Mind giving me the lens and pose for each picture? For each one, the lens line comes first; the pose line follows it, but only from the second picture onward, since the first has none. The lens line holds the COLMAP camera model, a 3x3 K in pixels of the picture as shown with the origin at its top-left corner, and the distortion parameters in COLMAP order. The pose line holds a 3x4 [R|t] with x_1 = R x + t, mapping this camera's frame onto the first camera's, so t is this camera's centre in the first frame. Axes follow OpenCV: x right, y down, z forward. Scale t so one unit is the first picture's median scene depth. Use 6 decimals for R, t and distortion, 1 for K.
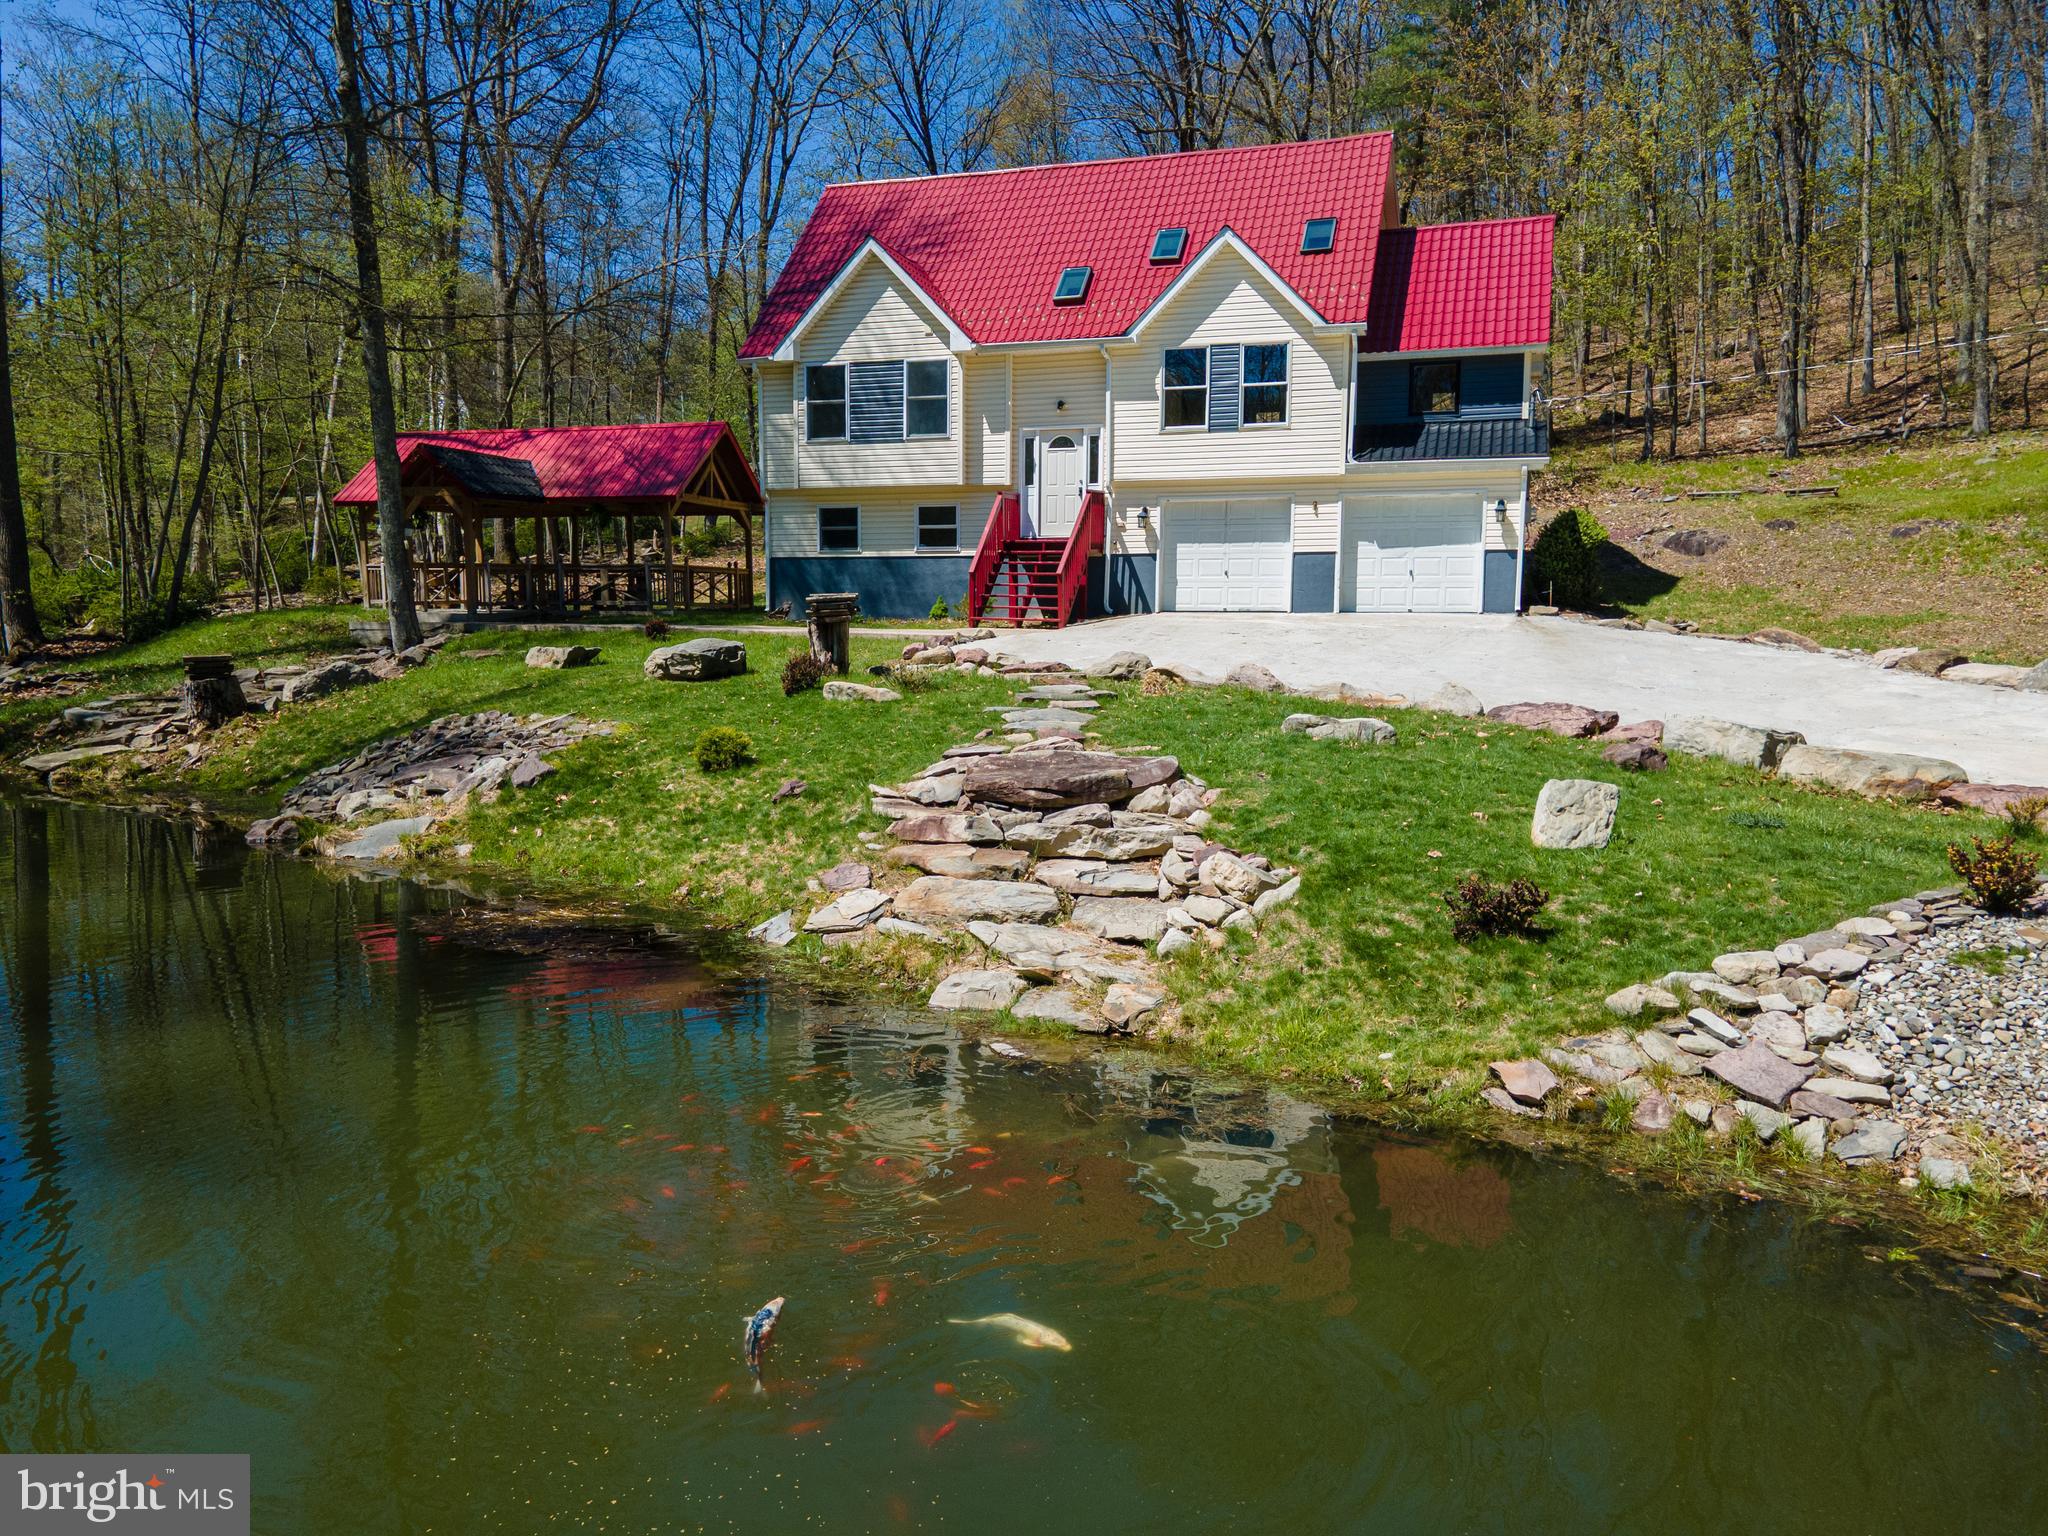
lens RADIAL K [[1498.4, 0, 1011.3], [0, 1498.4, 767.1], [0, 0, 1]] dist [0.027418, 0.034591]
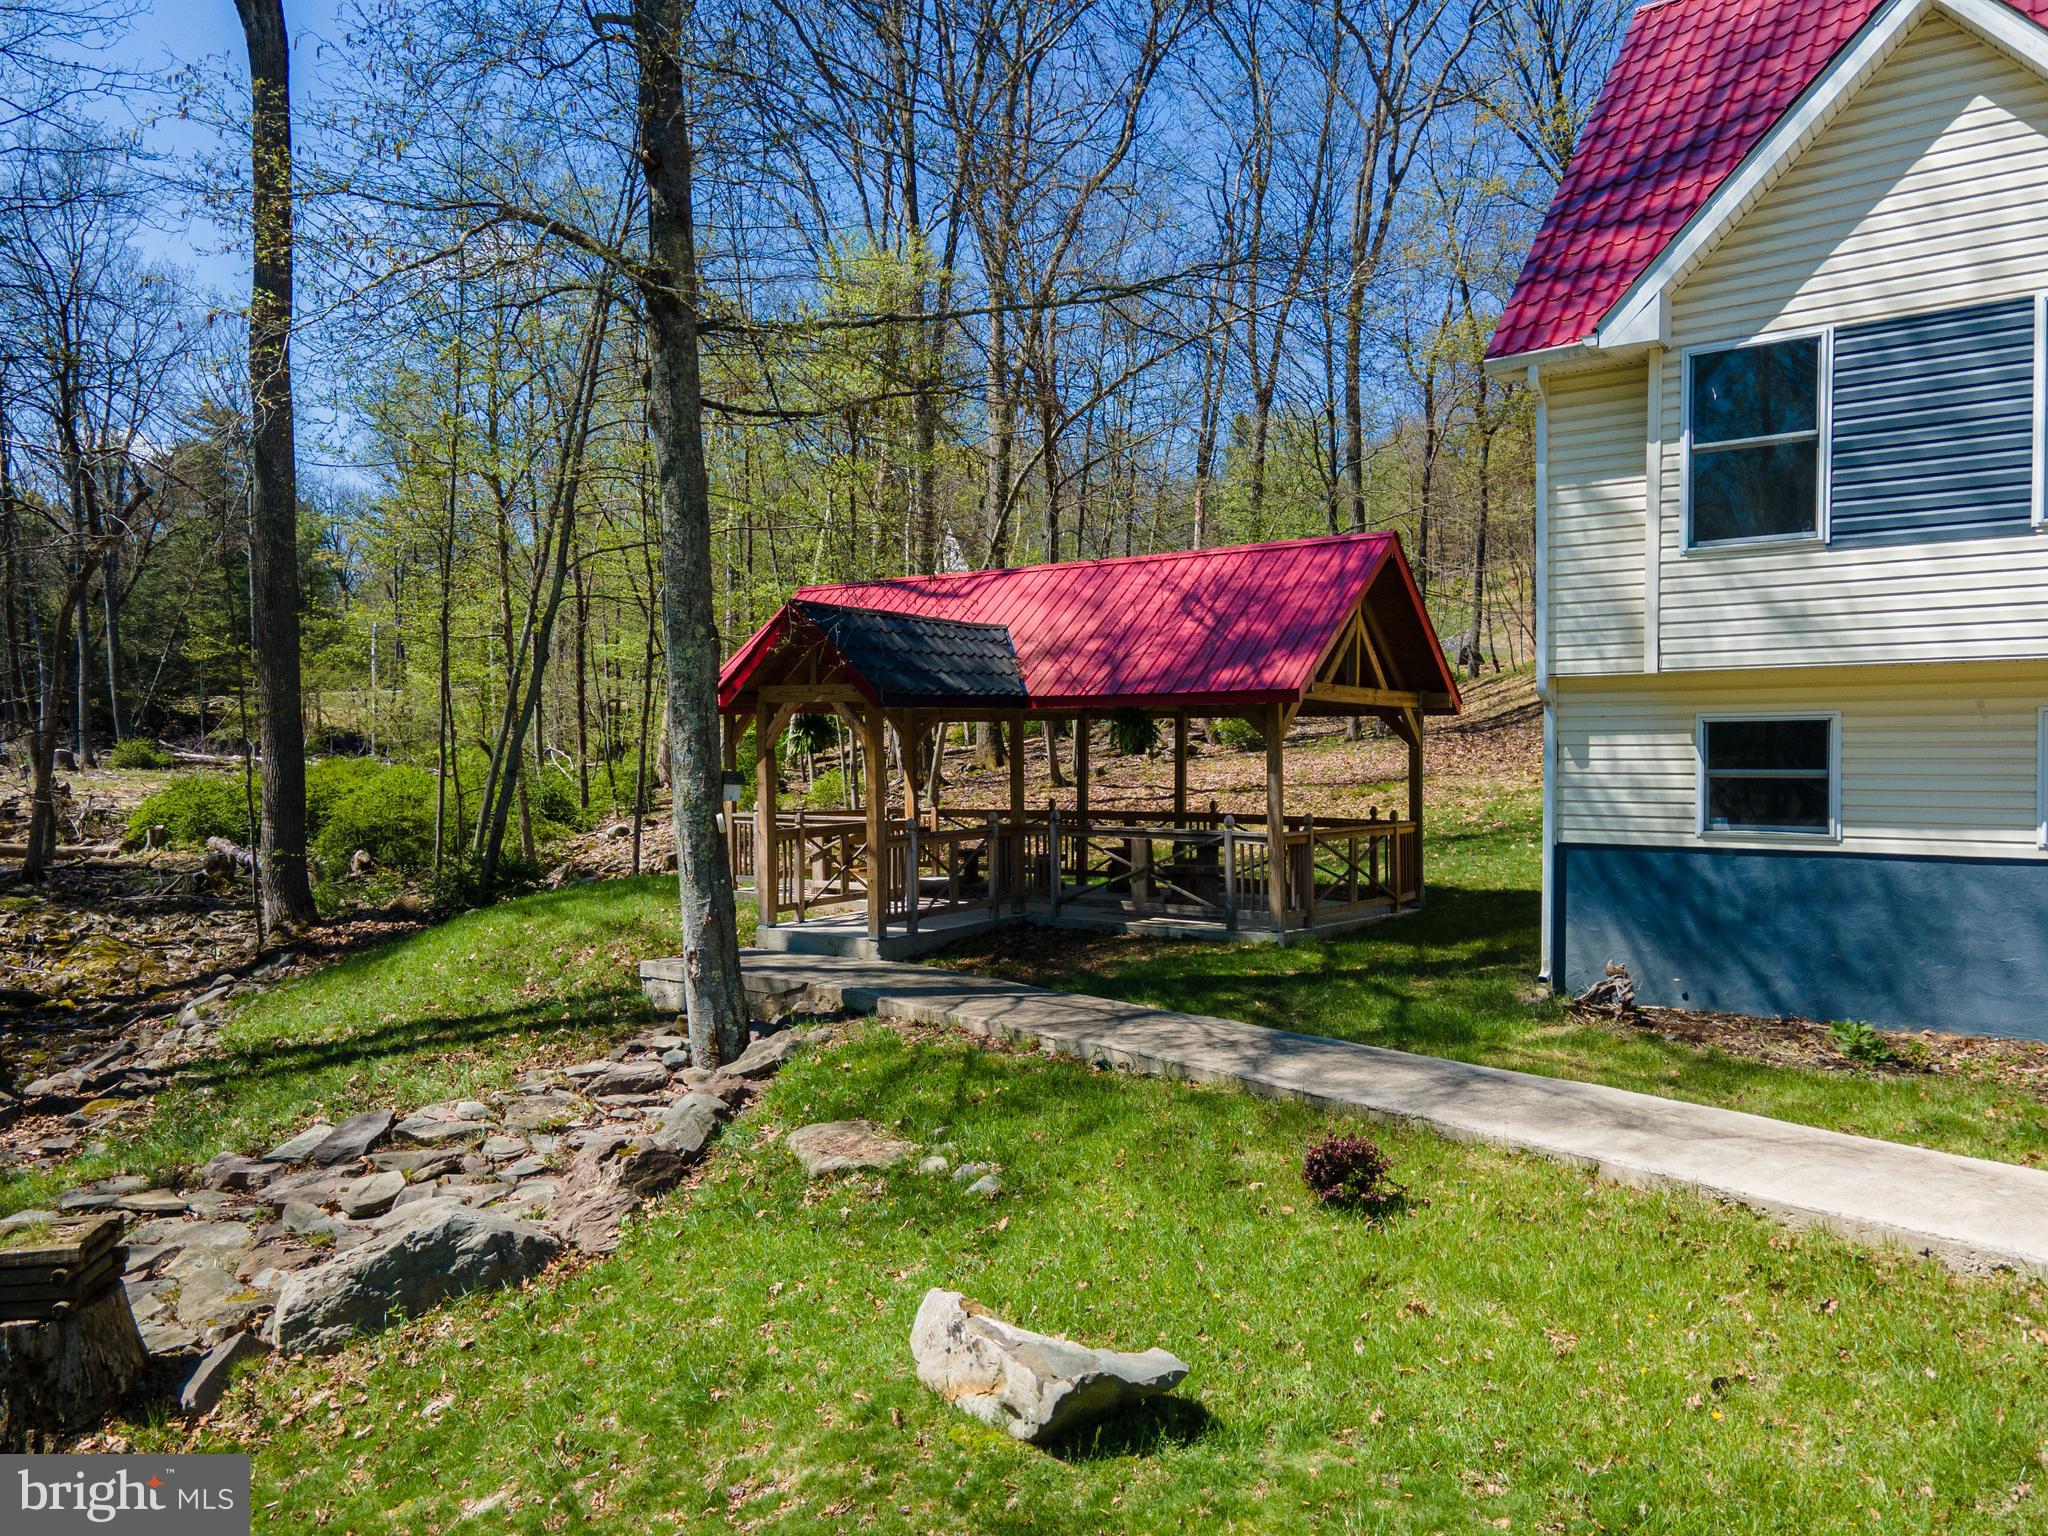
lens RADIAL K [[1498.4, 0, 1000.3], [0, 1498.4, 768.8], [0, 0, 1]] dist [0.027418, 0.034591]
pose [[0.946014, -0.000340, -0.324126, -0.191777], [-0.031606, 0.995137, -0.093290, -0.132647], [0.322581, 0.098498, 0.941403, 0.647528]]
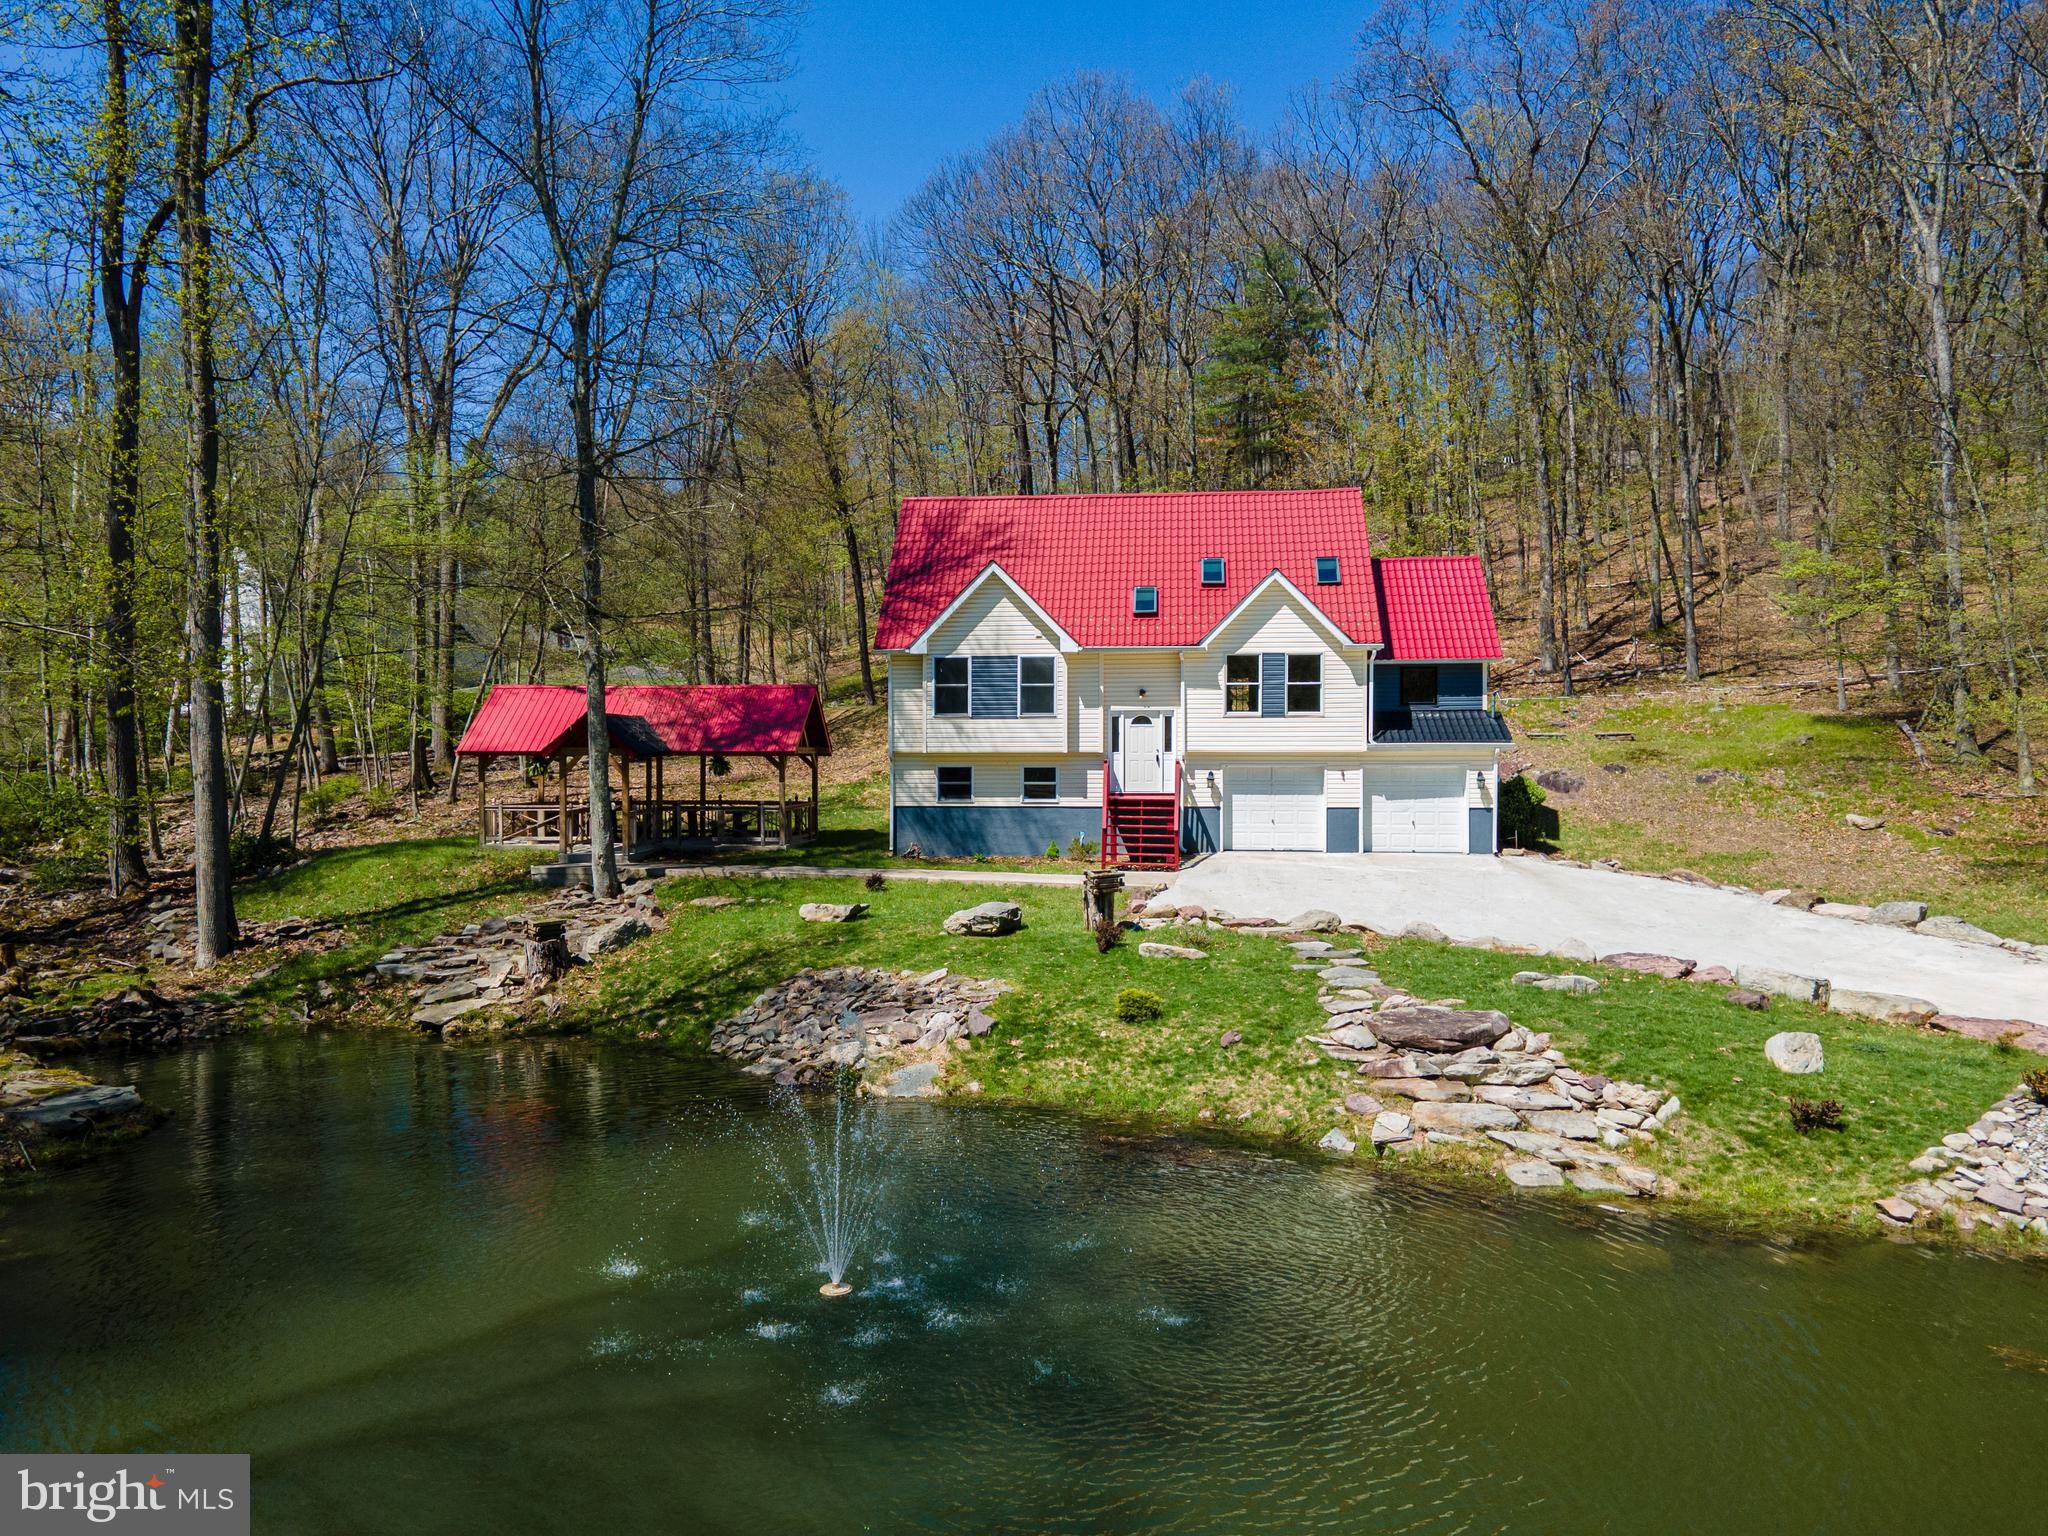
lens RADIAL K [[1498.4, 0, 1009.9], [0, 1498.4, 773.1], [0, 0, 1]] dist [0.027418, 0.034591]
pose [[0.976754, -0.009146, 0.214170, -0.370493], [0.027786, 0.996063, -0.084184, -0.069513], [-0.212557, 0.088178, 0.973162, -0.233394]]
